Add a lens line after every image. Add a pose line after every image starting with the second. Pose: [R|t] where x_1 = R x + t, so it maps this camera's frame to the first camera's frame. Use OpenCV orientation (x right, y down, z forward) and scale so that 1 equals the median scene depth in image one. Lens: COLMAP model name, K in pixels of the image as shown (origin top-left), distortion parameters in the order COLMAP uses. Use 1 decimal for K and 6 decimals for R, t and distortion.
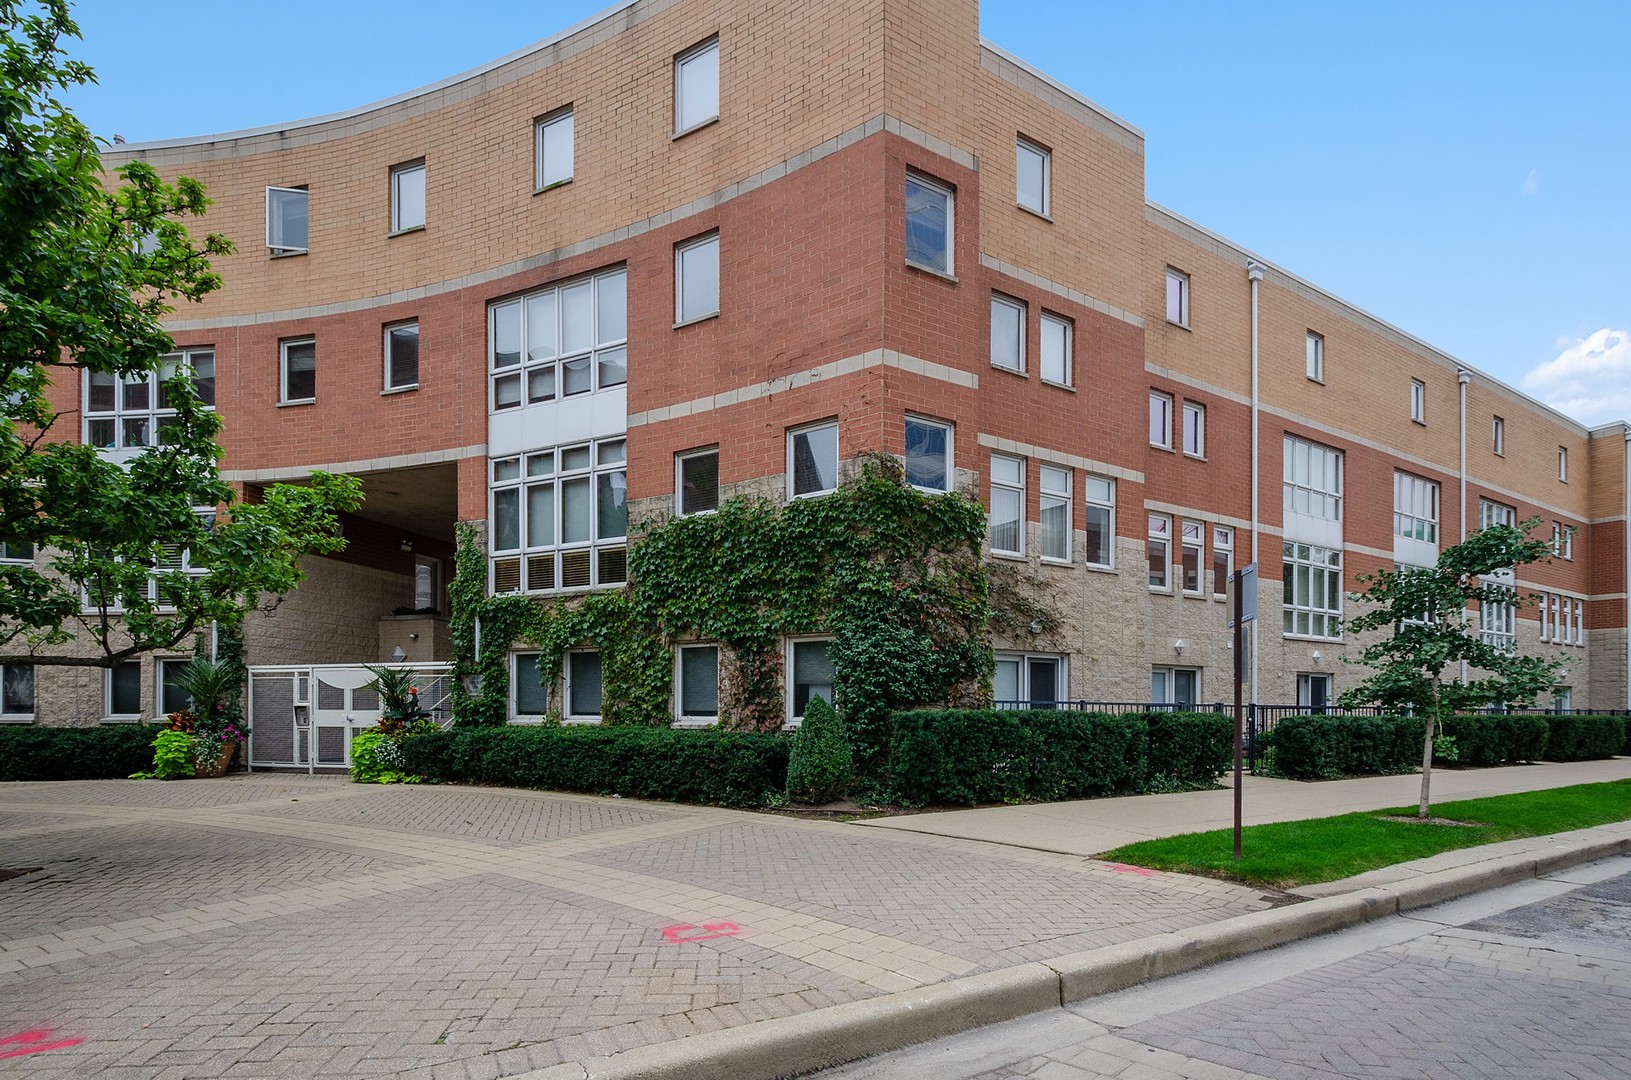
lens RADIAL K [[721.5, 0, 815.5], [0, 721.5, 540.0], [0, 0, 1]] dist [-0.001979, -0.000022]
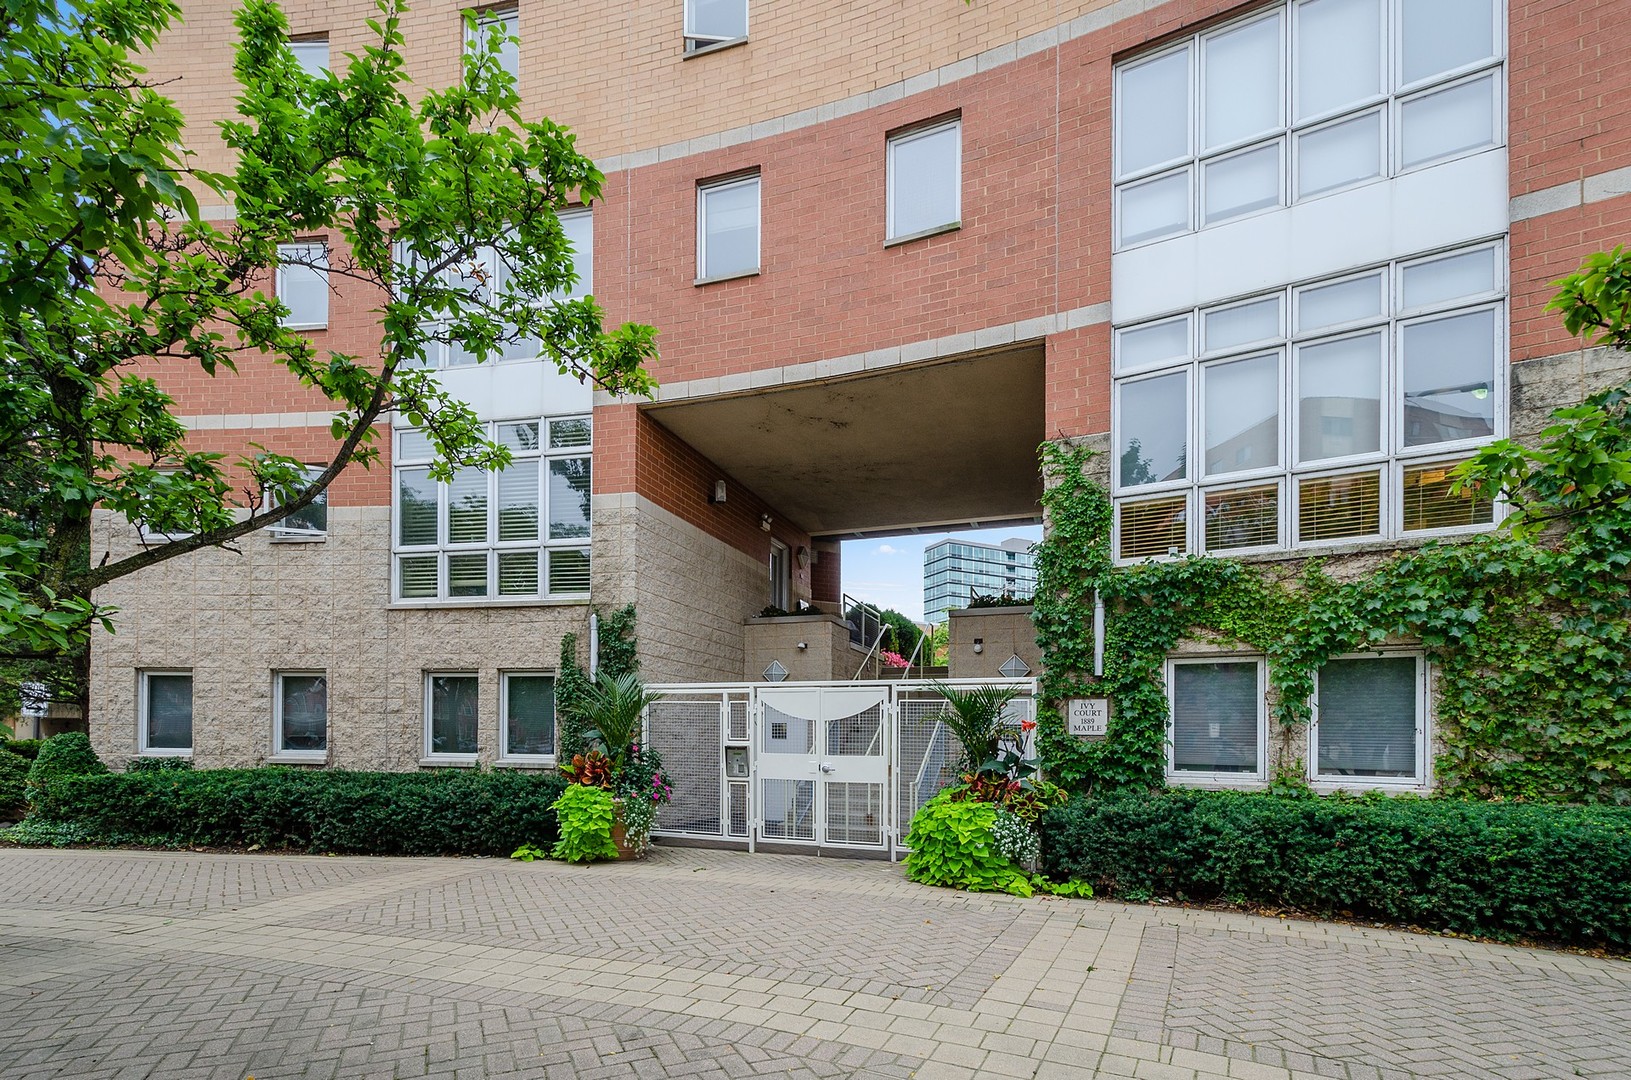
lens RADIAL K [[716.2, 0, 803.8], [0, 716.2, 570.5], [0, 0, 1]] dist [0.001415, -0.000323]
pose [[0.996021, -0.005820, -0.088924, -0.622078], [0.005070, 0.999950, -0.008664, 0.082872], [0.088970, 0.008178, 0.996001, 0.383904]]
